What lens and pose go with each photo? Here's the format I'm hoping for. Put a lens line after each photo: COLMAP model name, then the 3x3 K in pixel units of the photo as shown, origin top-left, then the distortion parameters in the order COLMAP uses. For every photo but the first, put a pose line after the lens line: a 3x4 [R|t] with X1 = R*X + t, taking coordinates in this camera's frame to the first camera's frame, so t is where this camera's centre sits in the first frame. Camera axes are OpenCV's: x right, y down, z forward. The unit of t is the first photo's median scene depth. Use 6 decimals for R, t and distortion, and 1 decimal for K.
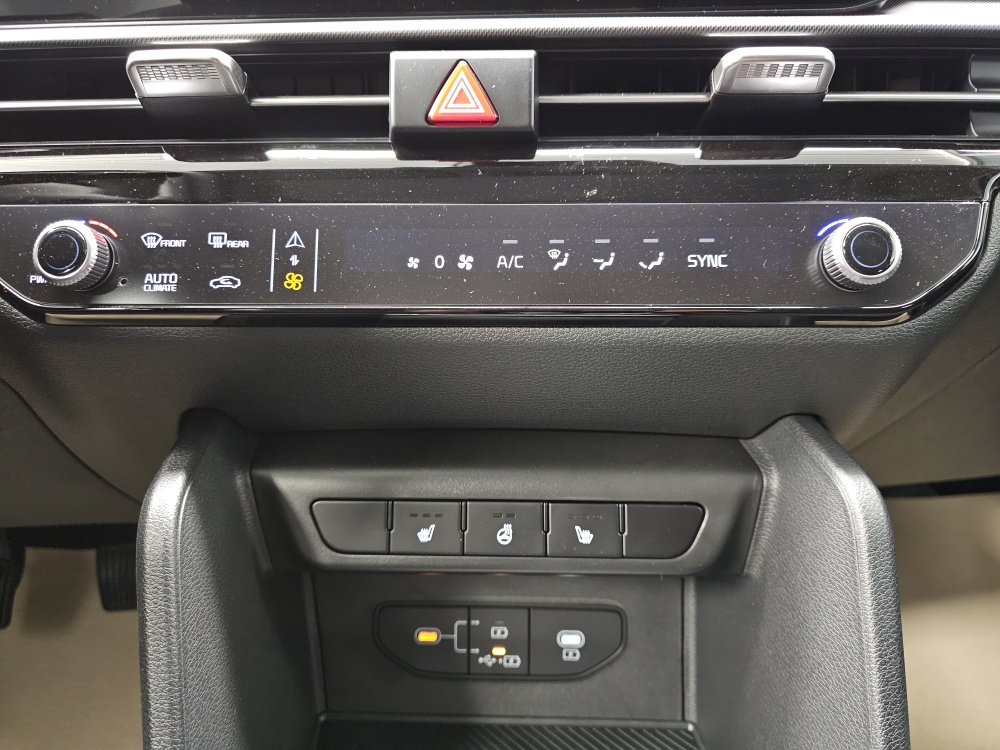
lens RADIAL K [[719.5, 0, 524.2], [0, 719.5, 362.2], [0, 0, 1]] dist [0.051909, -0.085148]
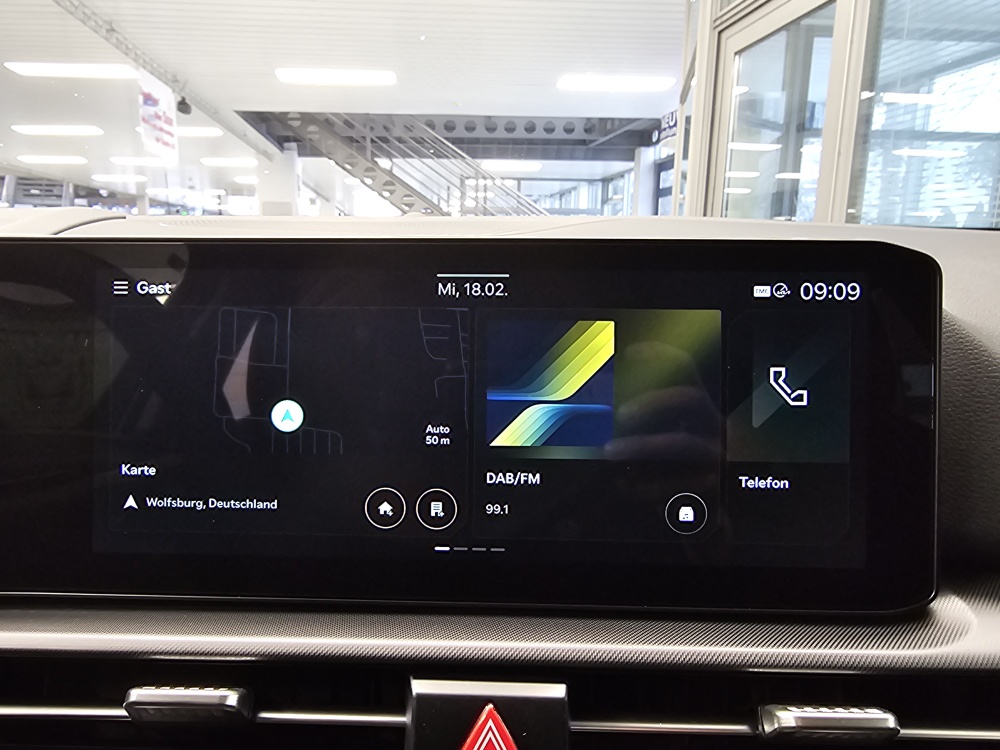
lens RADIAL K [[715.1, 0, 454.5], [0, 715.1, 381.5], [0, 0, 1]] dist [0.003430, -0.001747]
pose [[0.999910, 0.013233, 0.002376, -0.138802], [-0.012652, 0.985921, -0.166730, -0.668340], [-0.004549, 0.166685, 0.986000, 0.036823]]
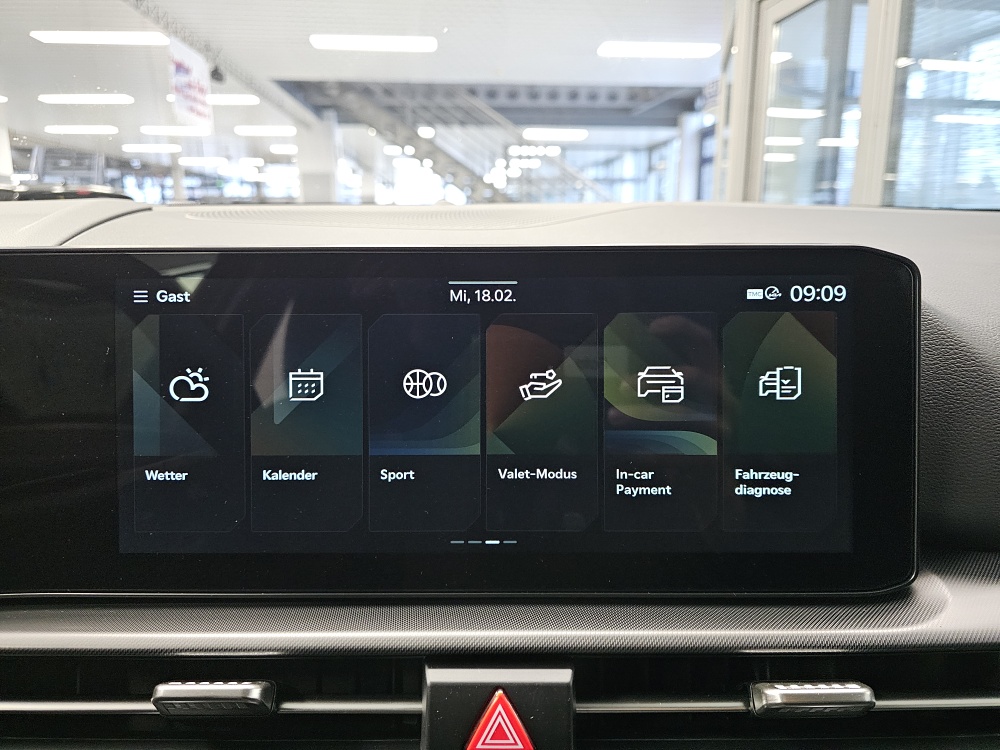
lens RADIAL K [[719.5, 0, 524.2], [0, 719.5, 362.2], [0, 0, 1]] dist [0.051909, -0.085148]
pose [[0.999436, -0.002150, 0.033521, -0.084655], [0.007260, 0.988185, -0.153096, -0.704436], [-0.032796, 0.153253, 0.987643, -0.036154]]
